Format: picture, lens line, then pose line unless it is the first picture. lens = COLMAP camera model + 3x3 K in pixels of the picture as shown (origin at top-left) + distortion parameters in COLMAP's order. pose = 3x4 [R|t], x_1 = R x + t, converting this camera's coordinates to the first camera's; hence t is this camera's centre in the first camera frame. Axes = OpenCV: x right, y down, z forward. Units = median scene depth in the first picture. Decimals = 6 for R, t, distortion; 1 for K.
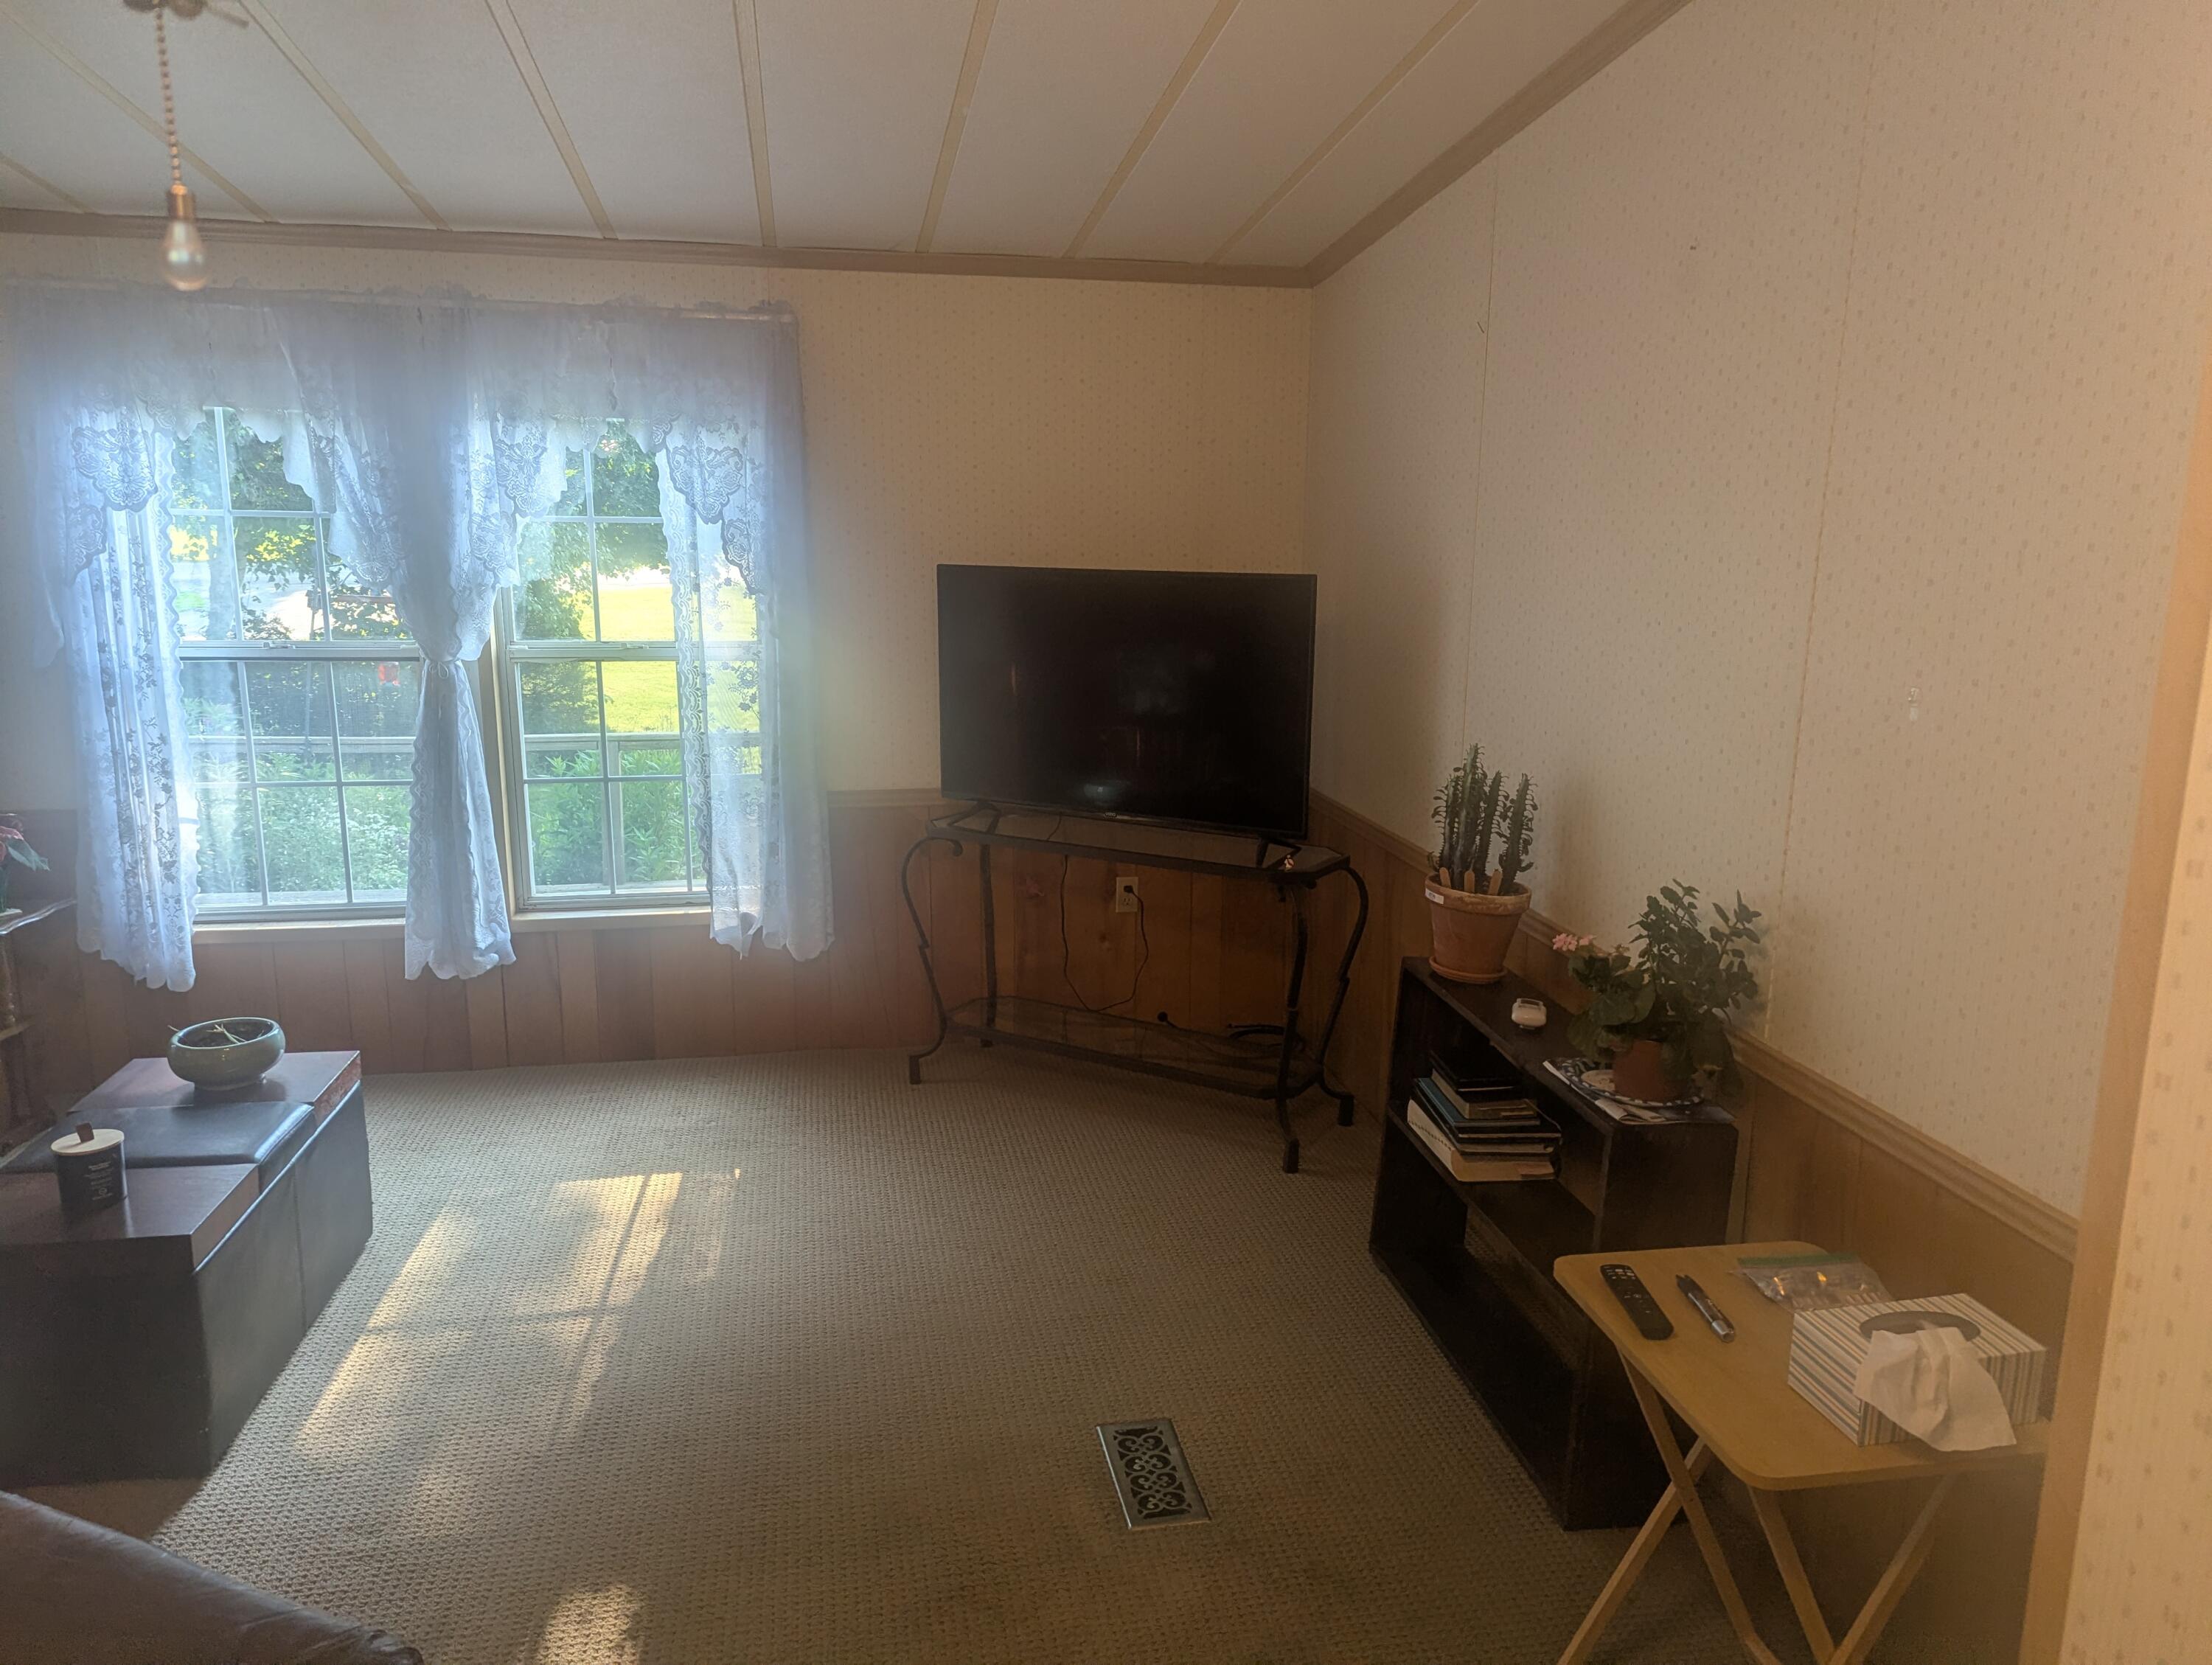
lens RADIAL K [[1547.4, 0, 1095.3], [0, 1547.4, 835.7], [0, 0, 1]] dist [0.075148, -0.075339]
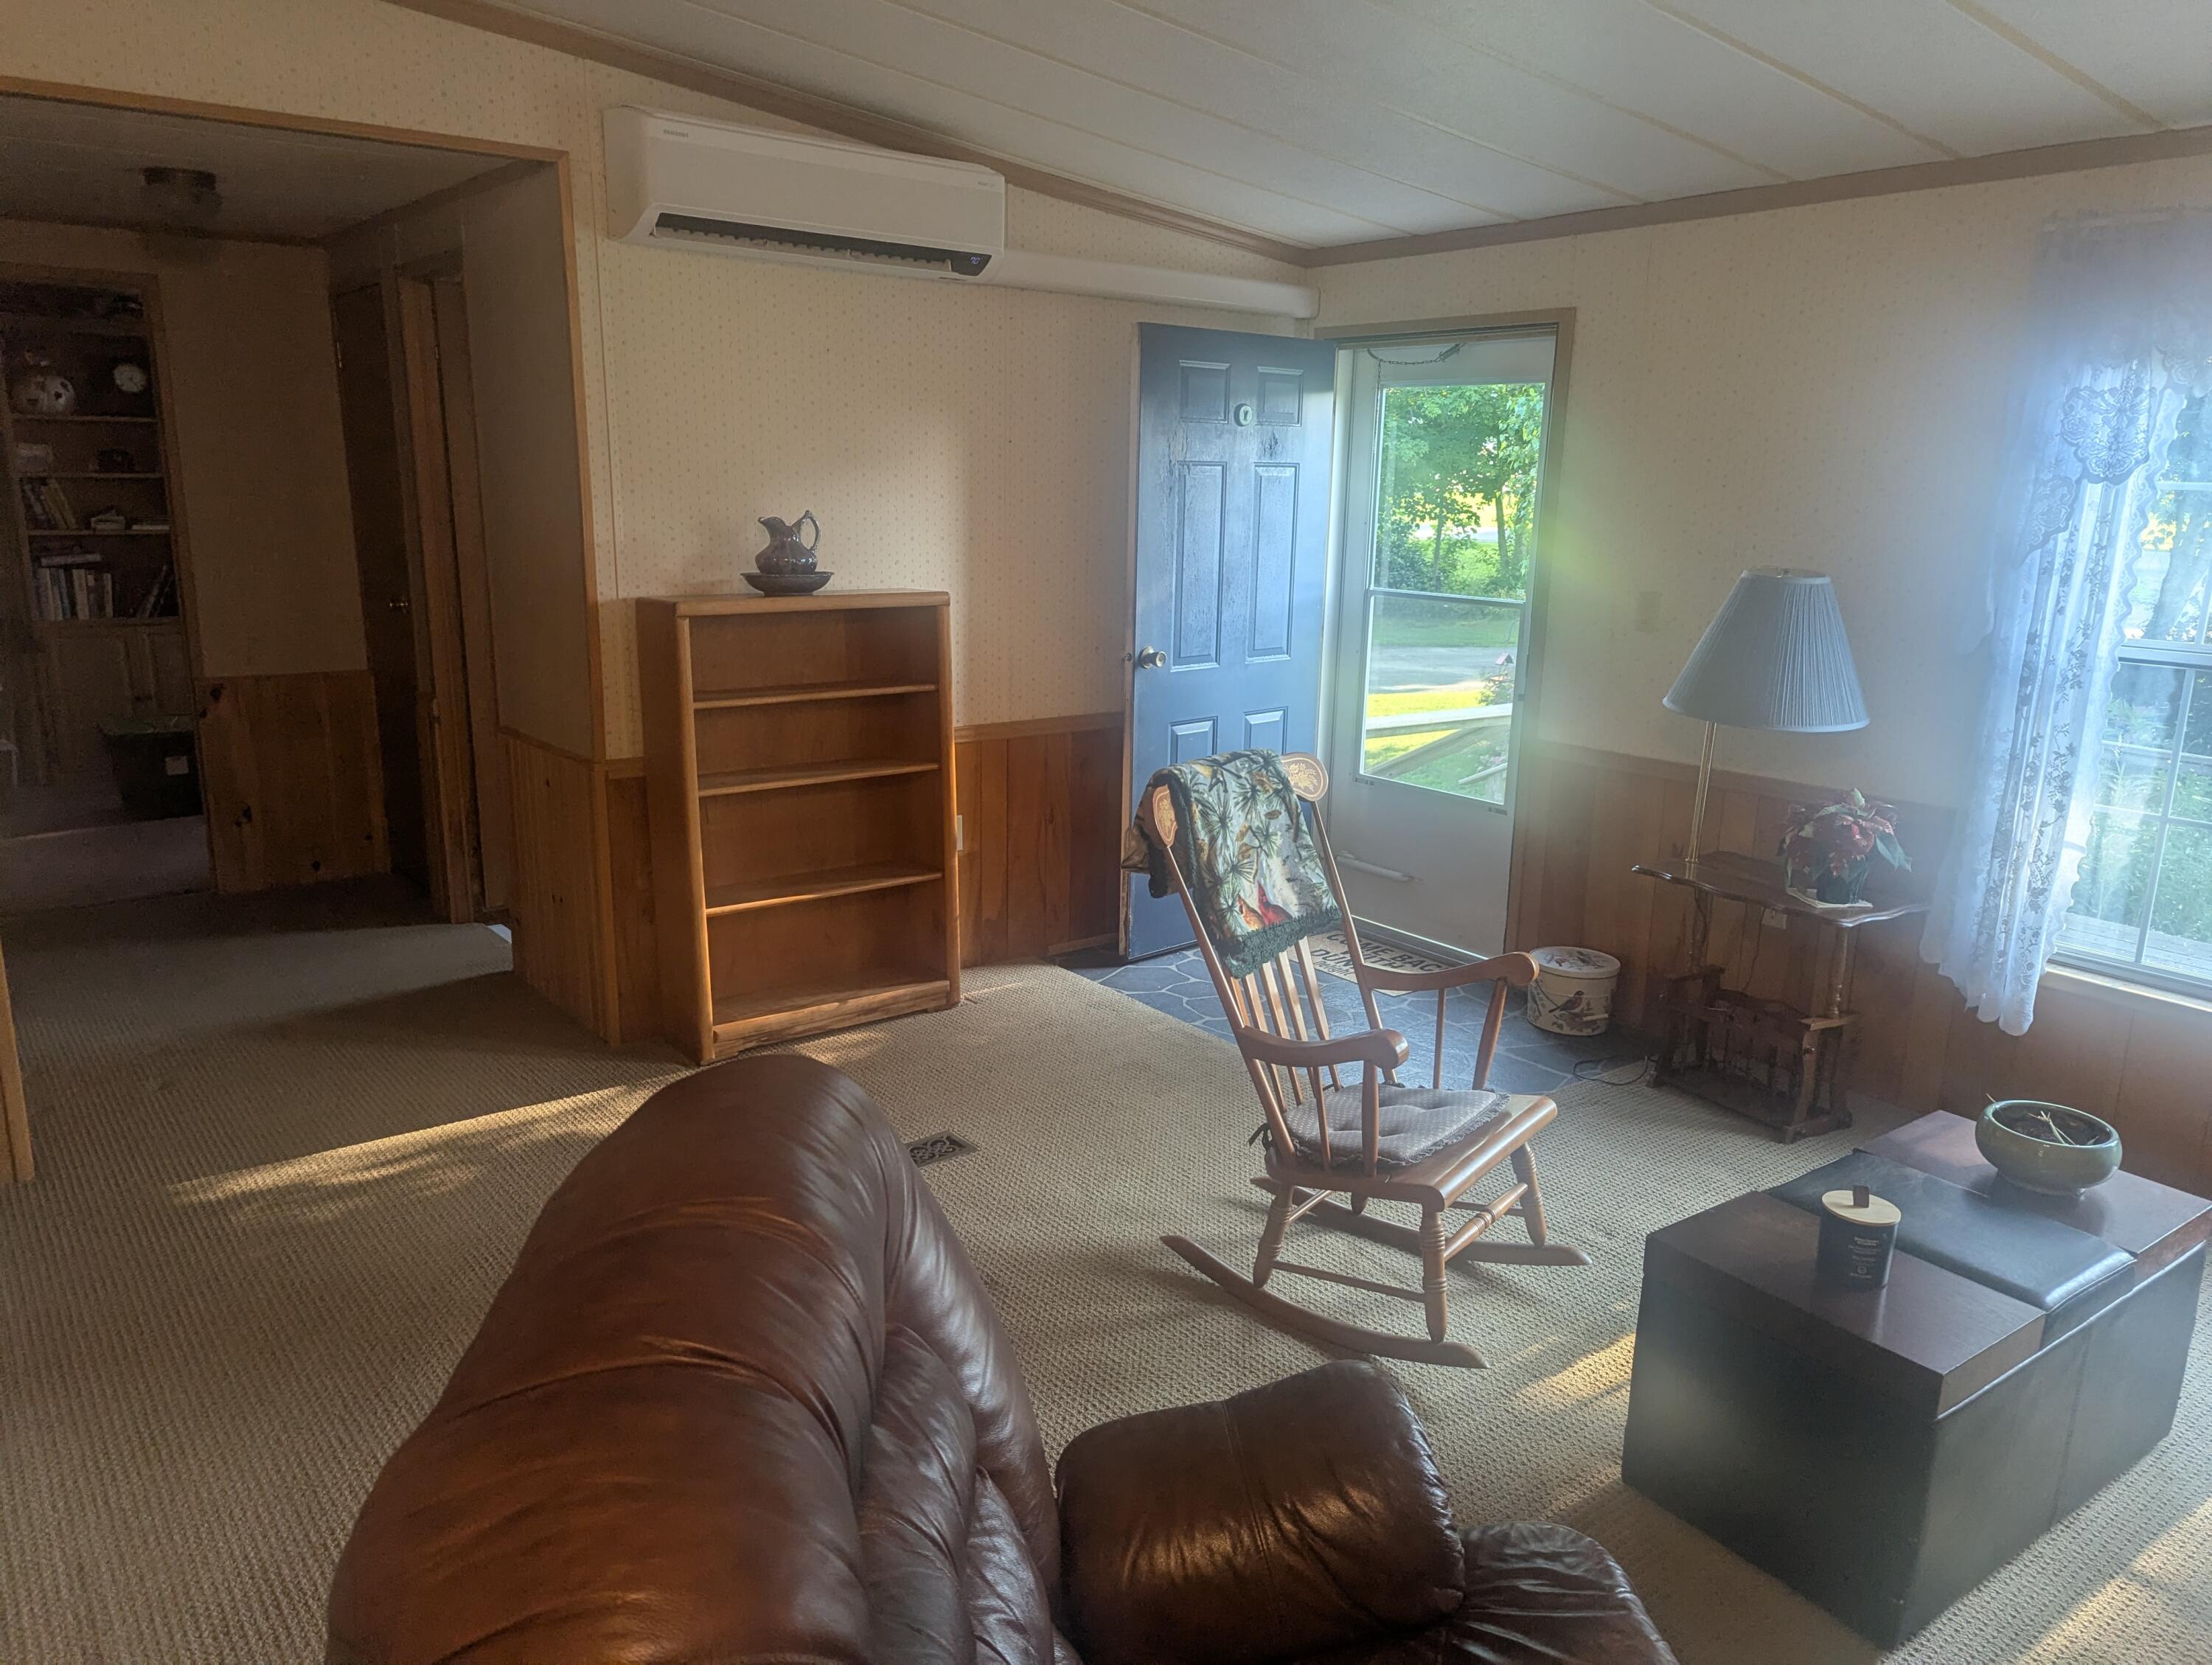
lens RADIAL K [[1533.5, 0, 1119.4], [0, 1533.5, 844.4], [0, 0, 1]] dist [0.072313, -0.064662]
pose [[0.463498, 0.206322, -0.861743, -0.087771], [-0.193726, 0.972582, 0.128662, -0.020220], [0.864662, 0.107307, 0.490760, 0.137195]]
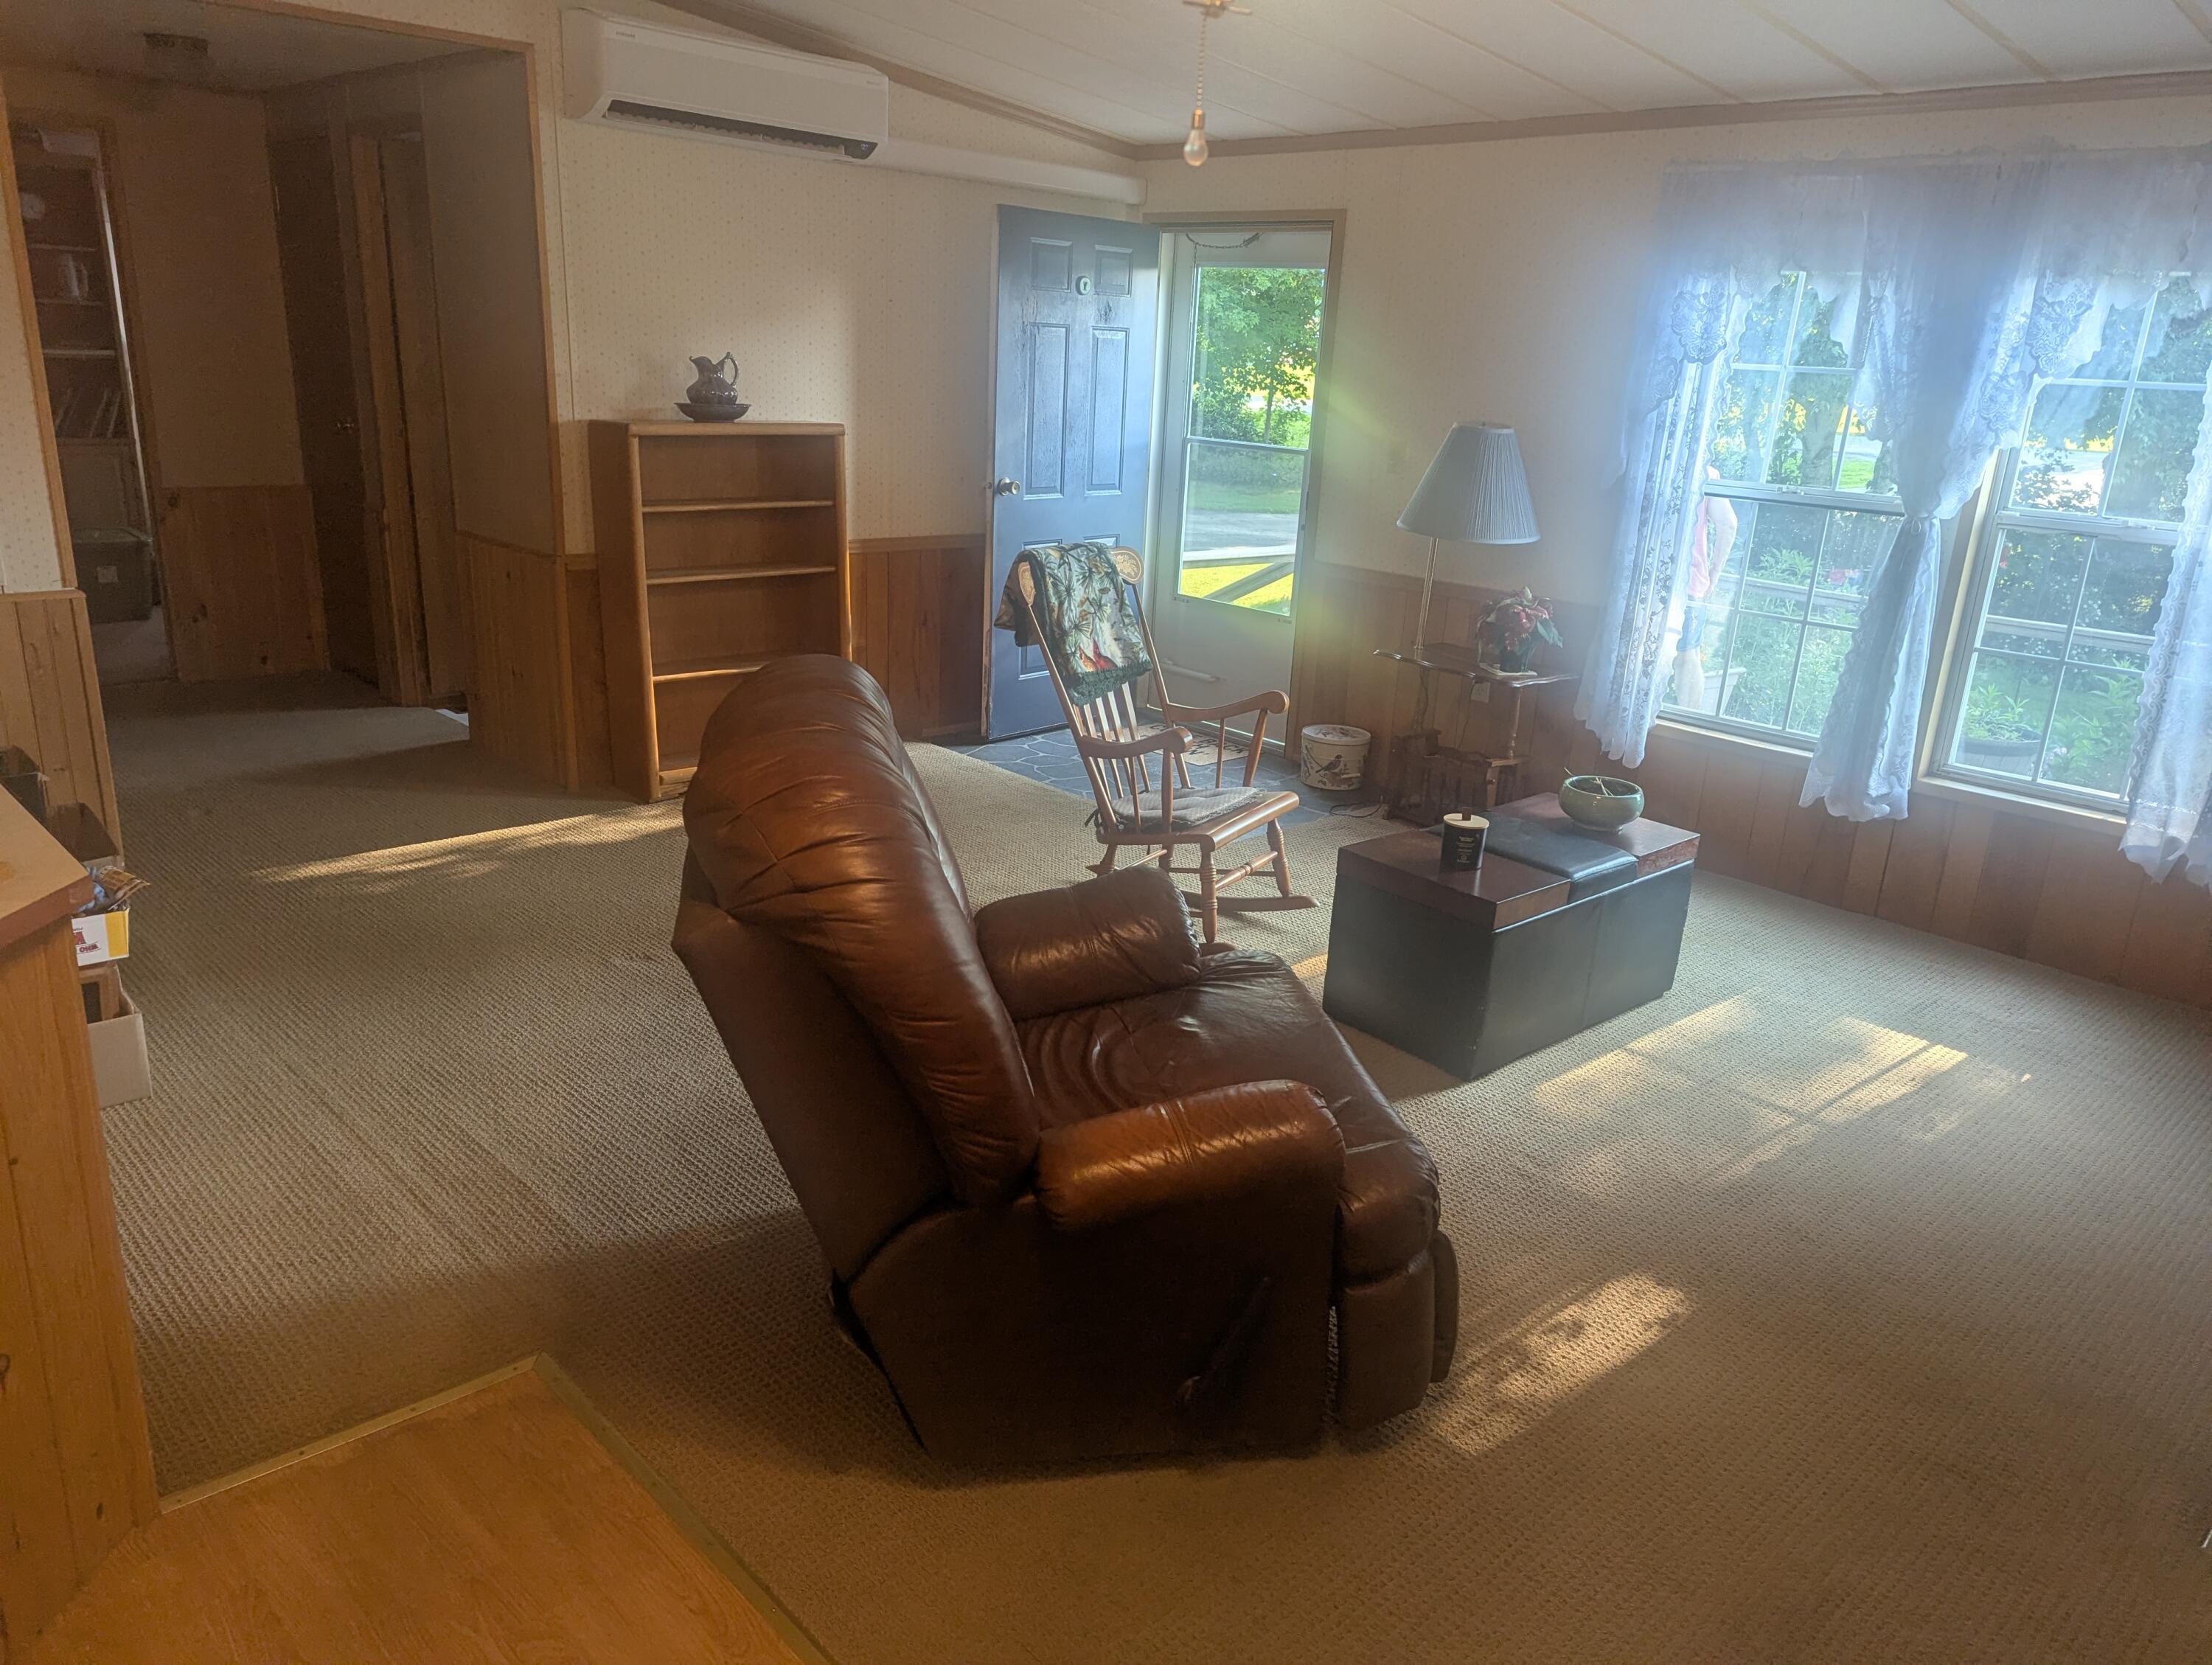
lens RADIAL K [[1533.5, 0, 1119.4], [0, 1533.5, 844.4], [0, 0, 1]] dist [0.072313, -0.064662]
pose [[0.550095, 0.275186, -0.788459, 0.172013], [-0.214016, 0.959071, 0.185417, 0.019154], [0.807213, 0.066746, 0.586475, -0.021866]]
